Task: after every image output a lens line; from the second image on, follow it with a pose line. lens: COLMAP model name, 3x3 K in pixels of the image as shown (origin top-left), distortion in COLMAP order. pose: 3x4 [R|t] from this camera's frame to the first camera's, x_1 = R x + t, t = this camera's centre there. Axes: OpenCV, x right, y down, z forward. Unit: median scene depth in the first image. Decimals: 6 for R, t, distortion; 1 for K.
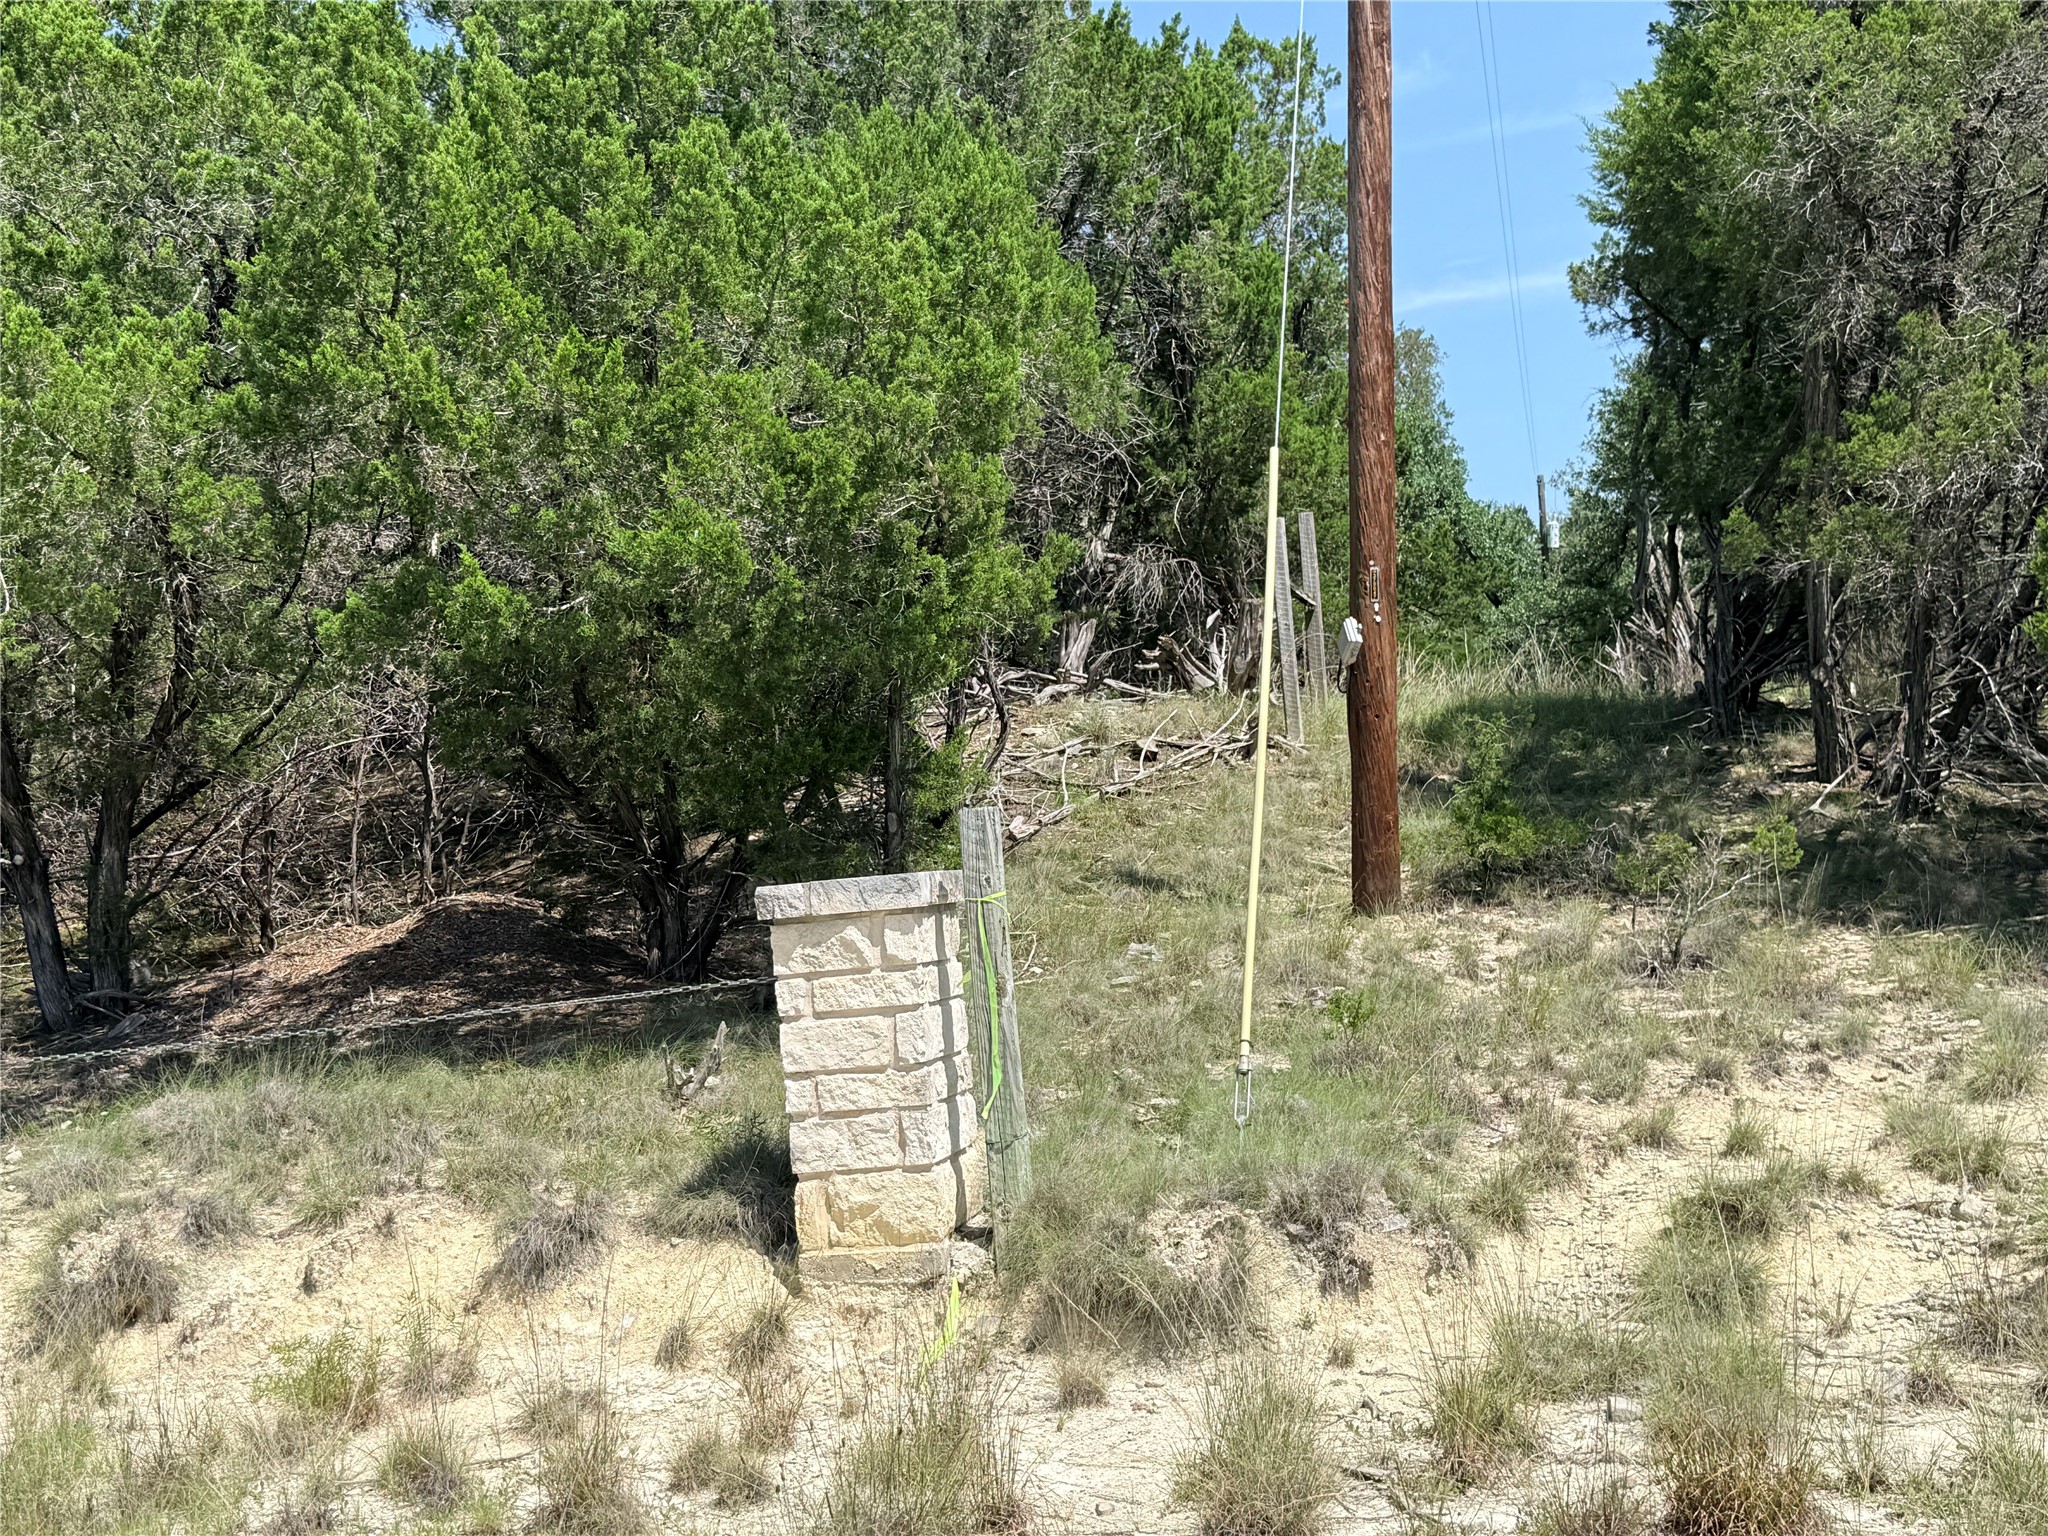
lens RADIAL K [[2420.5, 0, 1017.0], [0, 2420.5, 766.9], [0, 0, 1]] dist [0.113303, 0.000000]
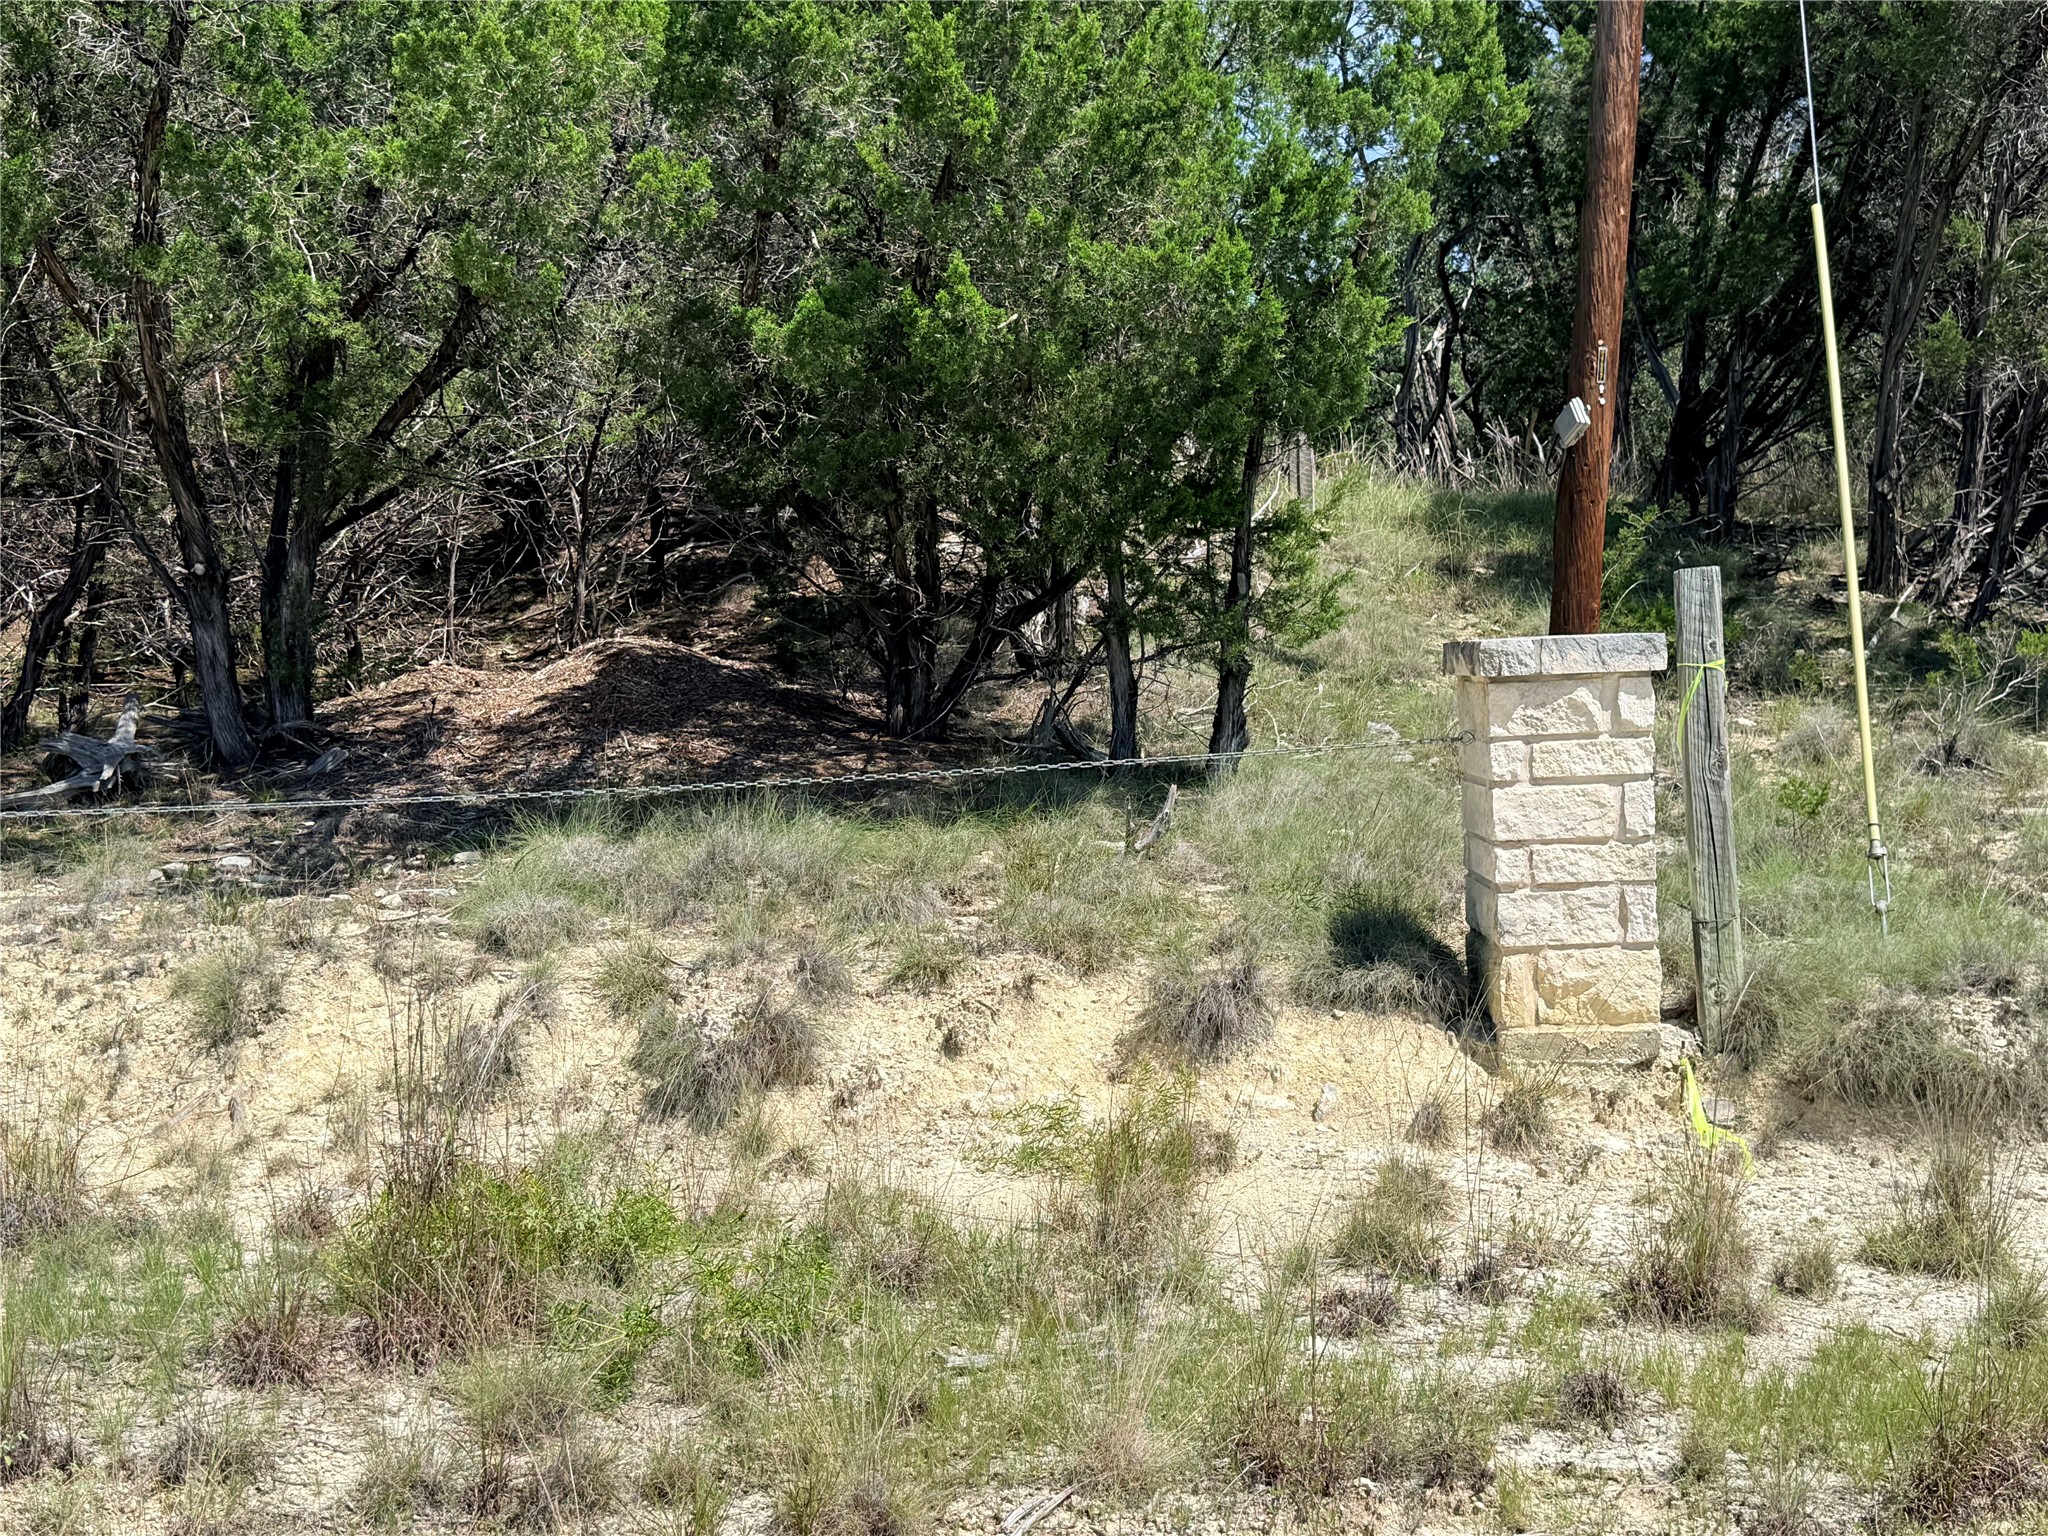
lens RADIAL K [[2420.5, 0, 1025.8], [0, 2420.5, 764.8], [0, 0, 1]] dist [0.113303, 0.000000]
pose [[0.979983, 0.039672, 0.195088, -0.459595], [-0.056434, 0.995105, 0.081124, 0.031246], [-0.190915, -0.090510, 0.977425, 0.121135]]
